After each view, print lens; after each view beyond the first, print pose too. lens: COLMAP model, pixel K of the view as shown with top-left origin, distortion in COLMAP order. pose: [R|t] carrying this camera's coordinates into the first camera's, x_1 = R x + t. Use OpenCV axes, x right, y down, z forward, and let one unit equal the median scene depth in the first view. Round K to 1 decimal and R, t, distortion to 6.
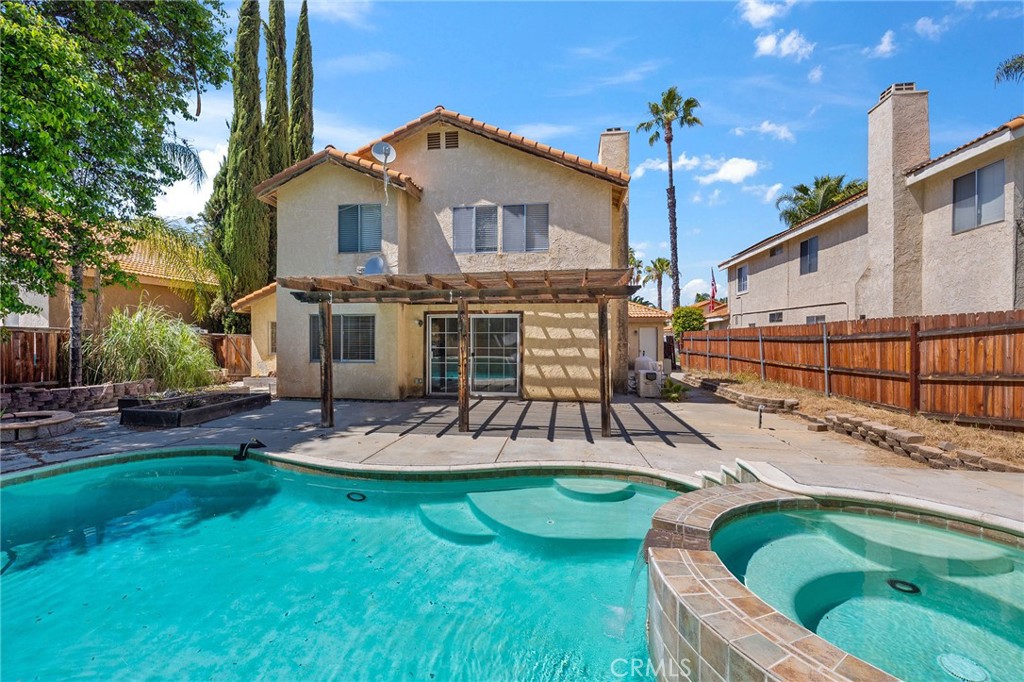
lens RADIAL K [[442.4, 0, 508.3], [0, 442.4, 340.3], [0, 0, 1]] dist [0.000931, 0.000382]
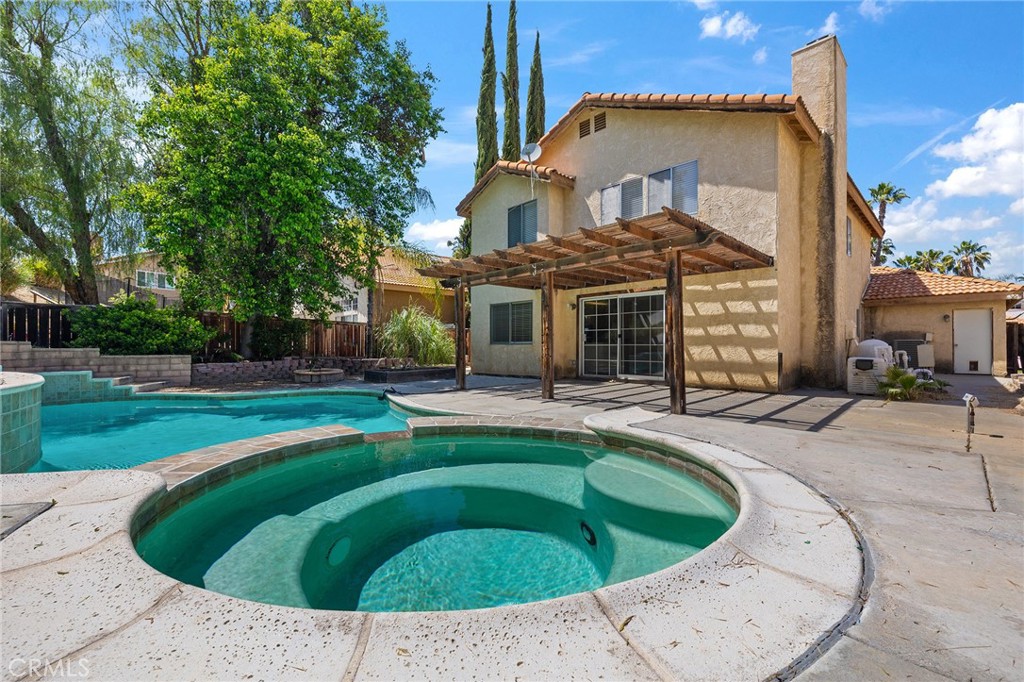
lens RADIAL K [[442.4, 0, 504.2], [0, 442.4, 344.6], [0, 0, 1]] dist [0.000931, 0.000382]
pose [[0.786295, -0.002790, -0.617845, 0.326645], [-0.004047, 0.999945, -0.009666, 0.062844], [0.617839, 0.010101, 0.786240, 0.085287]]
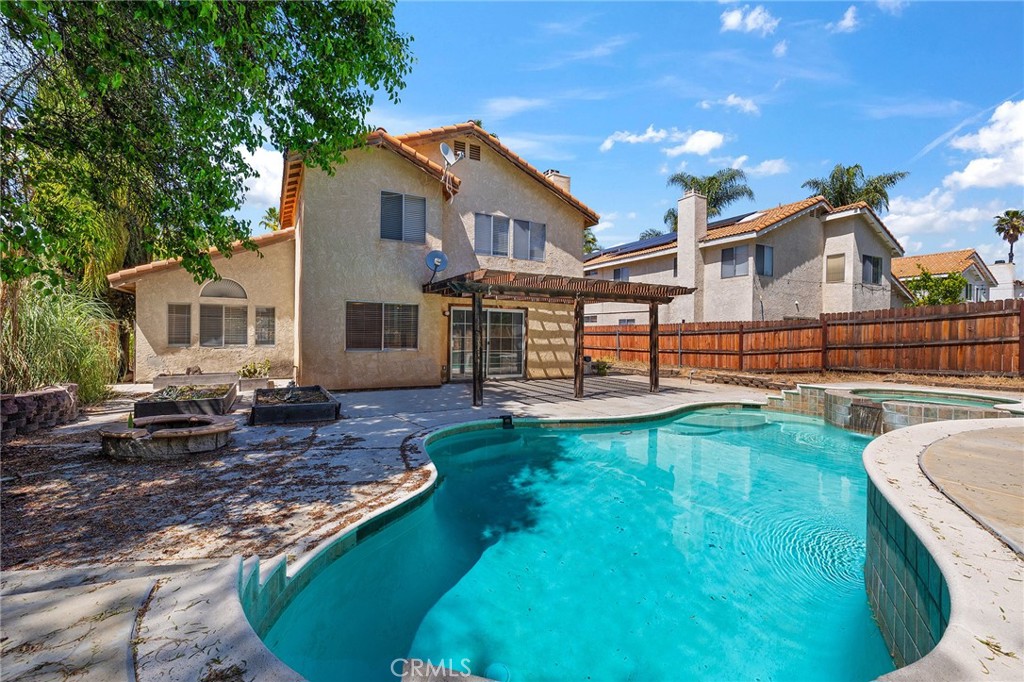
lens RADIAL K [[442.4, 0, 509.7], [0, 442.4, 339.0], [0, 0, 1]] dist [0.000931, 0.000382]
pose [[0.793093, 0.006257, 0.609068, -0.757328], [-0.005809, 0.999979, -0.002709, 0.024641], [-0.609073, -0.001390, 0.793113, 0.053927]]
